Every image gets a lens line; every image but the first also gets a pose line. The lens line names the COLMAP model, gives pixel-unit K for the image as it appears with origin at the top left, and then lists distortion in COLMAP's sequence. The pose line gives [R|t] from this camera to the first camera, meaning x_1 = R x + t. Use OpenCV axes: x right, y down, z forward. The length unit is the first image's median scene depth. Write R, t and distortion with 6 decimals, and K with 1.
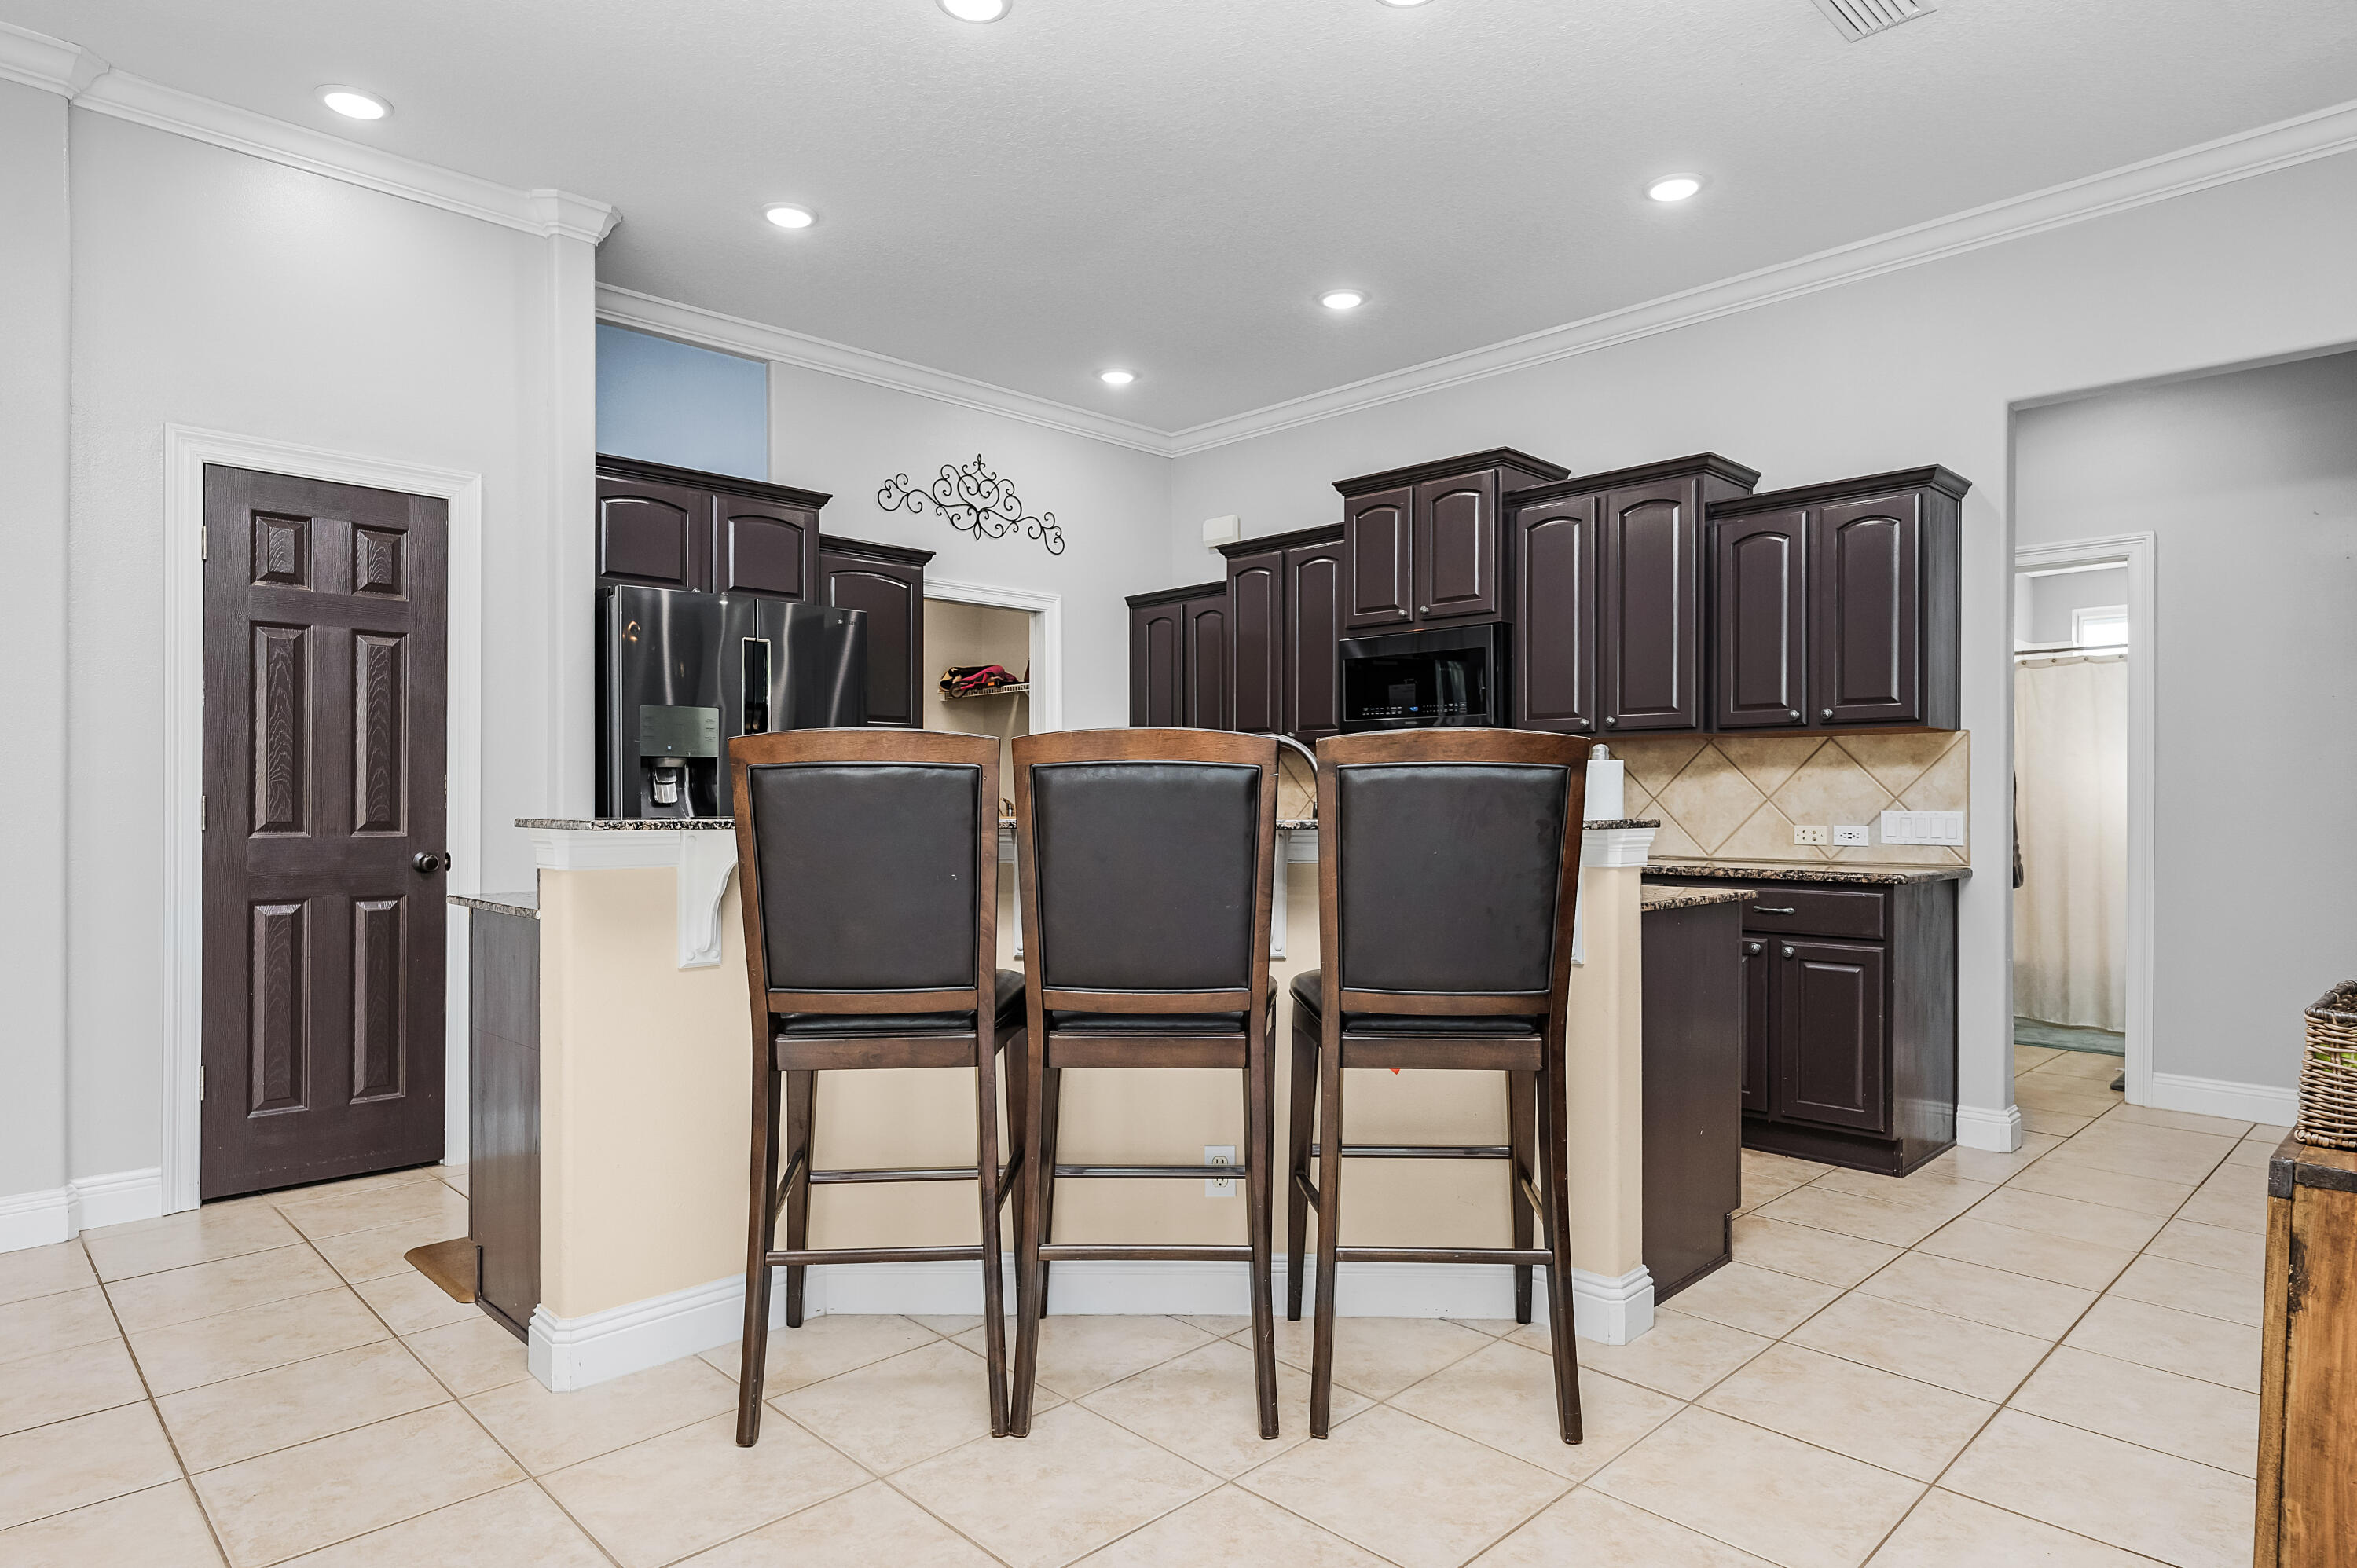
lens RADIAL K [[1348.6, 0, 1174.1], [0, 1348.6, 797.2], [0, 0, 1]] dist [0.025606, 0.000521]
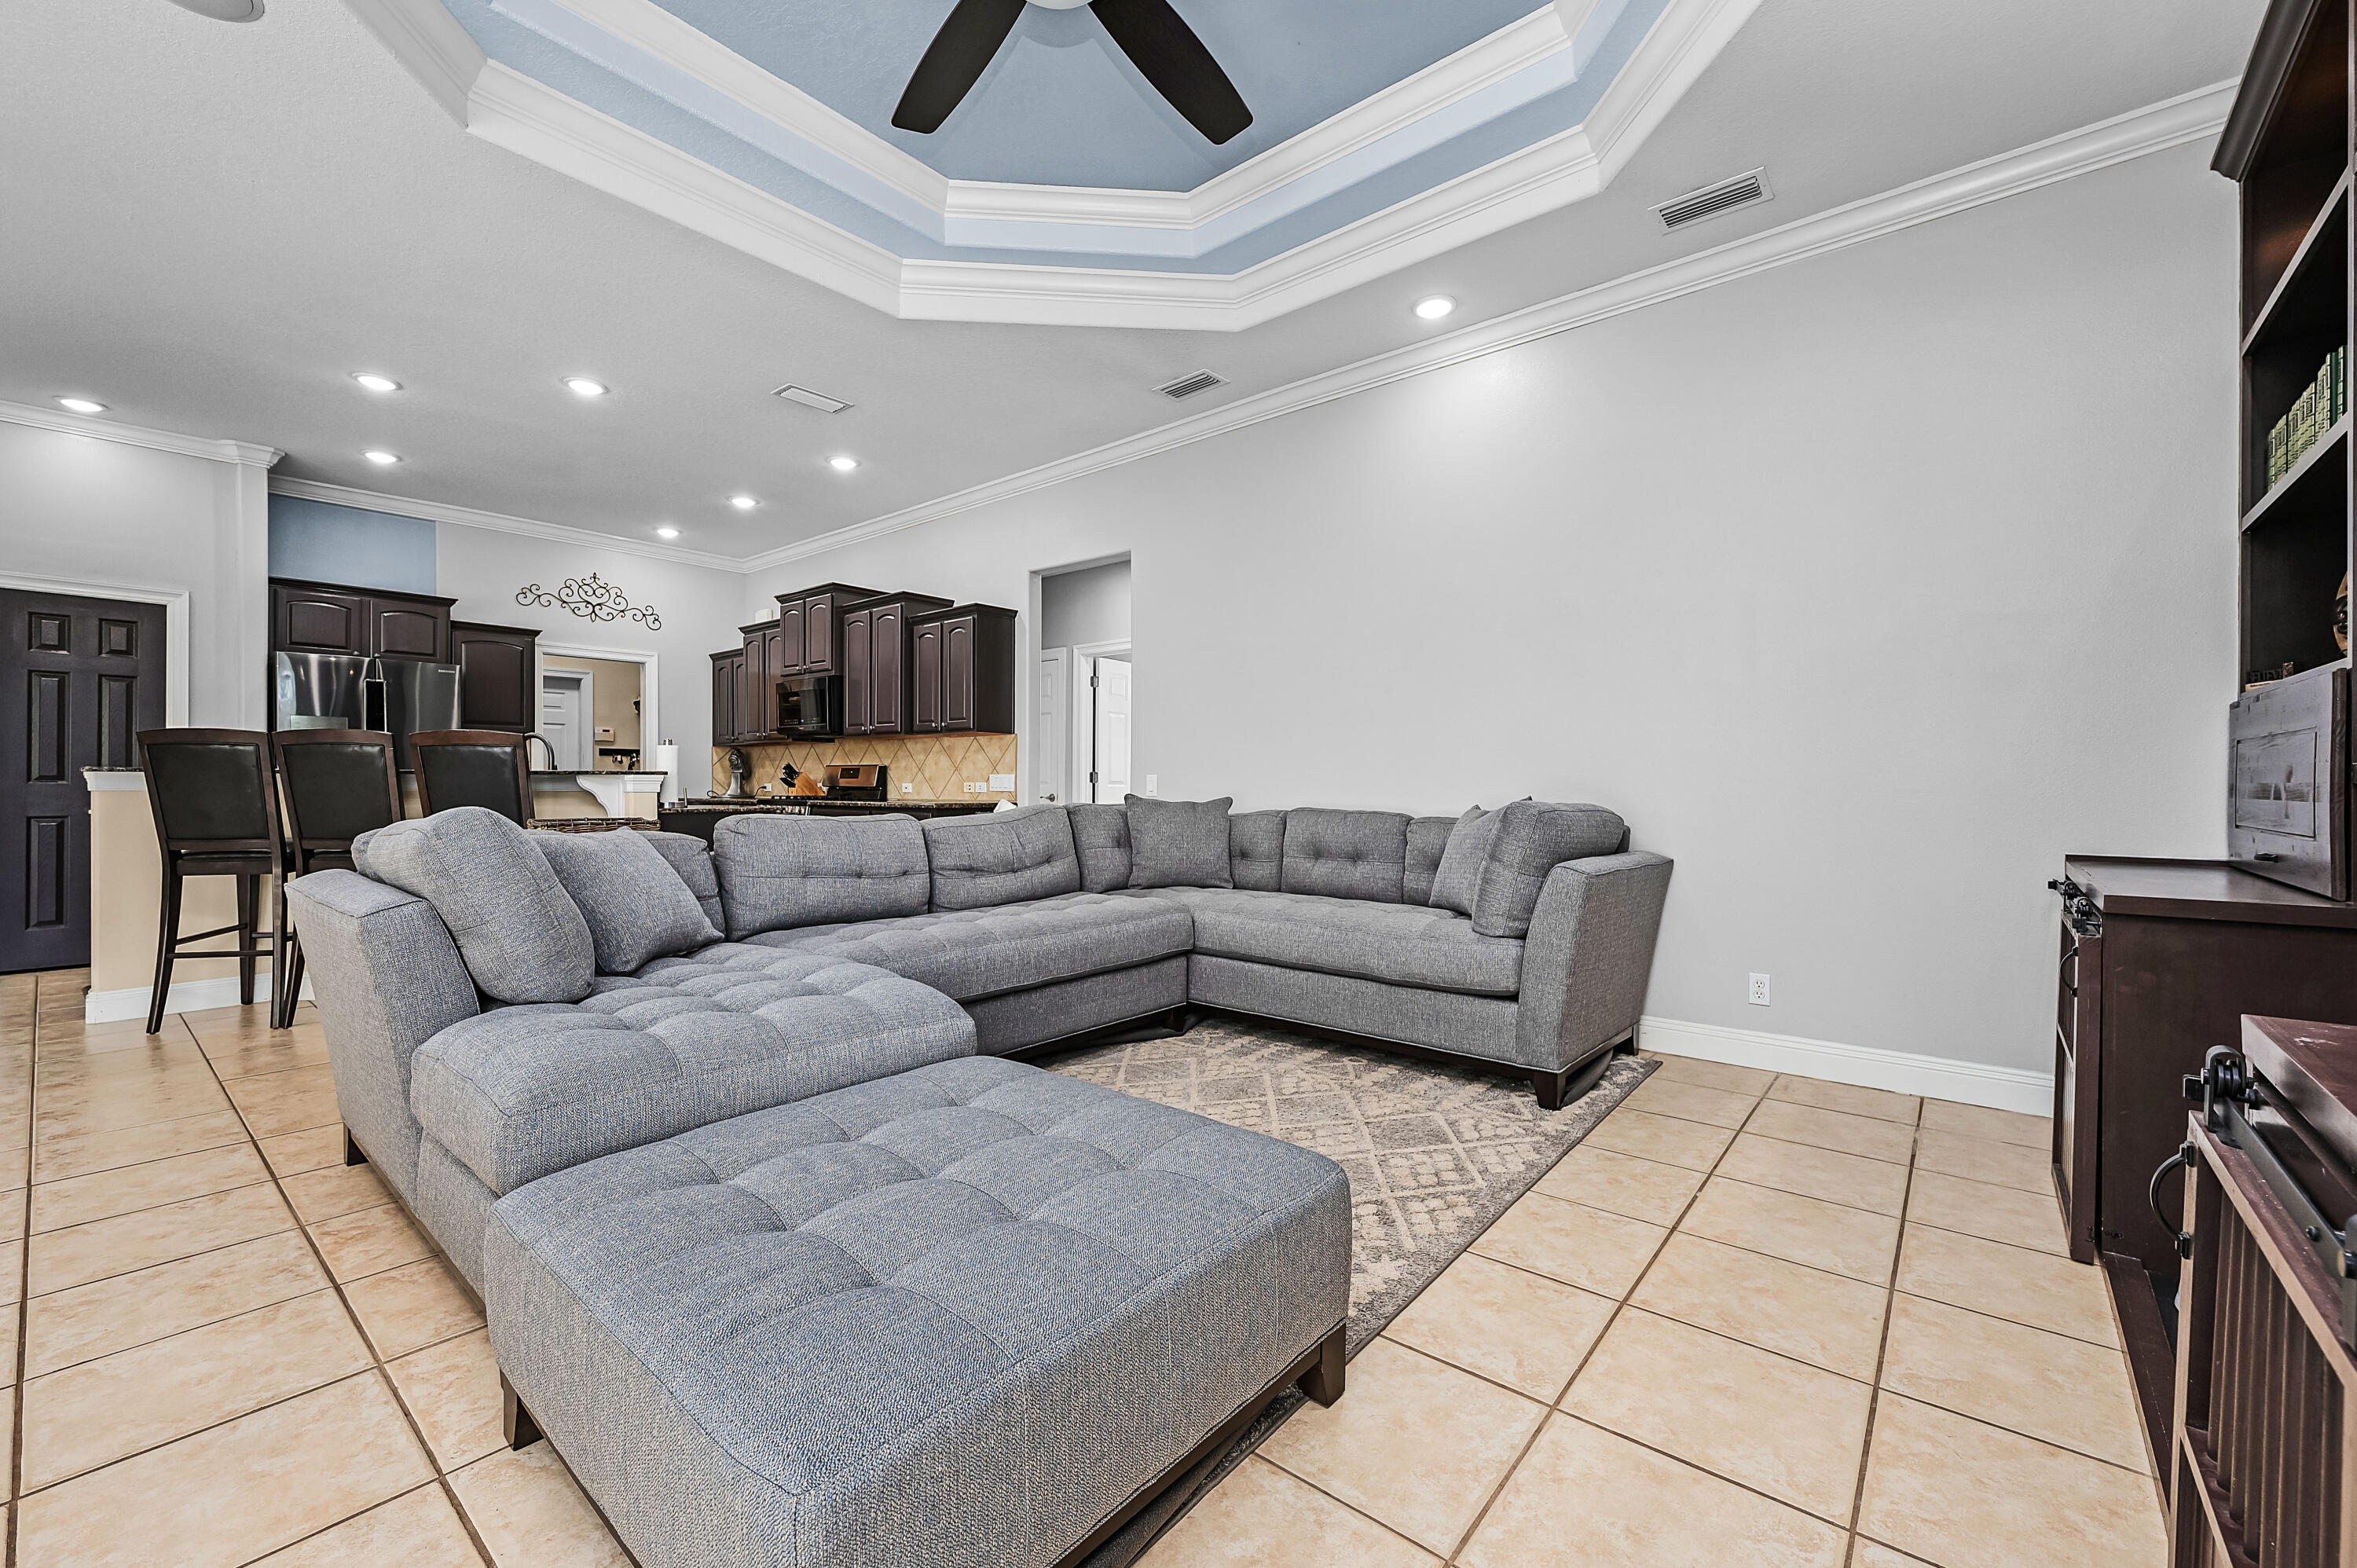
lens RADIAL K [[949.2, 0, 1182.6], [0, 949.2, 790.0], [0, 0, 1]] dist [0.000677, -0.000068]
pose [[0.994598, 0.000957, 0.103794, 0.546339], [-0.001958, 0.999953, 0.009536, 0.015467], [-0.103780, -0.009687, 0.994553, -0.340259]]
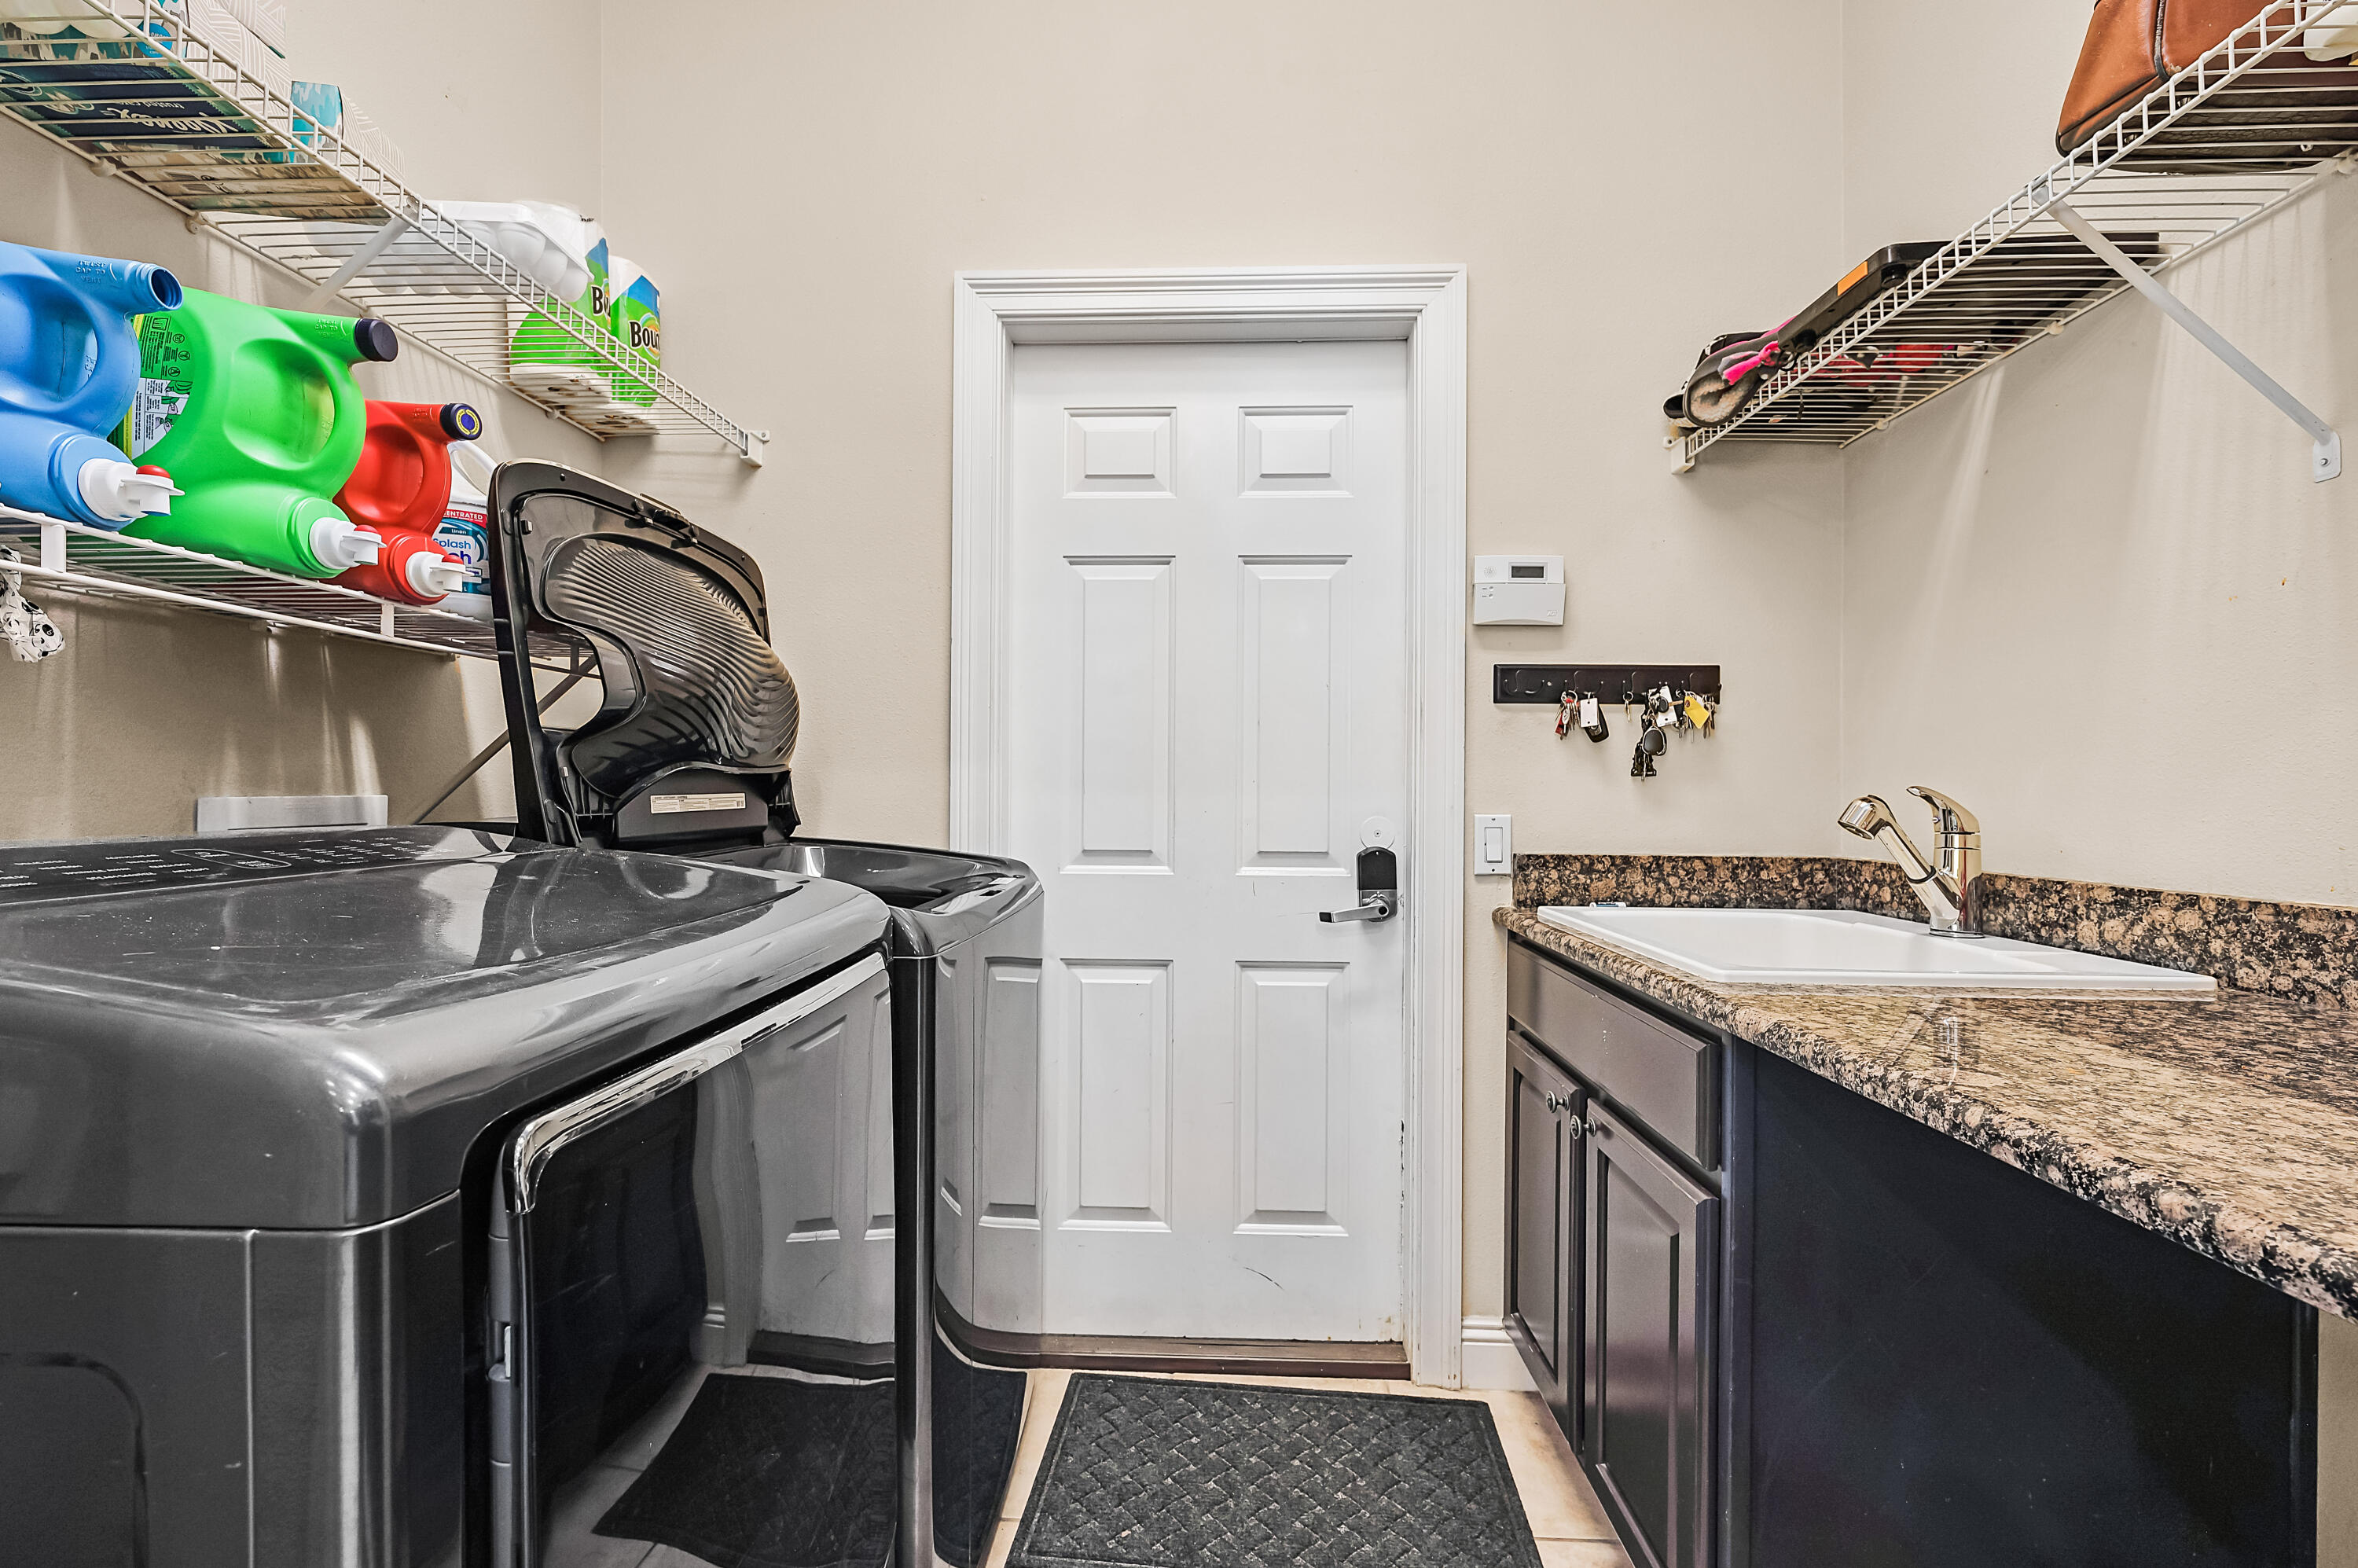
lens RADIAL K [[953.0, 0, 1174.2], [0, 953.0, 726.9], [0, 0, 1]] dist [0.000298, -0.000014]
pose [[0.694895, 0.009185, -0.719052, -0.140240], [-0.002742, 0.999945, 0.010123, -0.021182], [0.719106, -0.005063, 0.694882, 1.117940]]
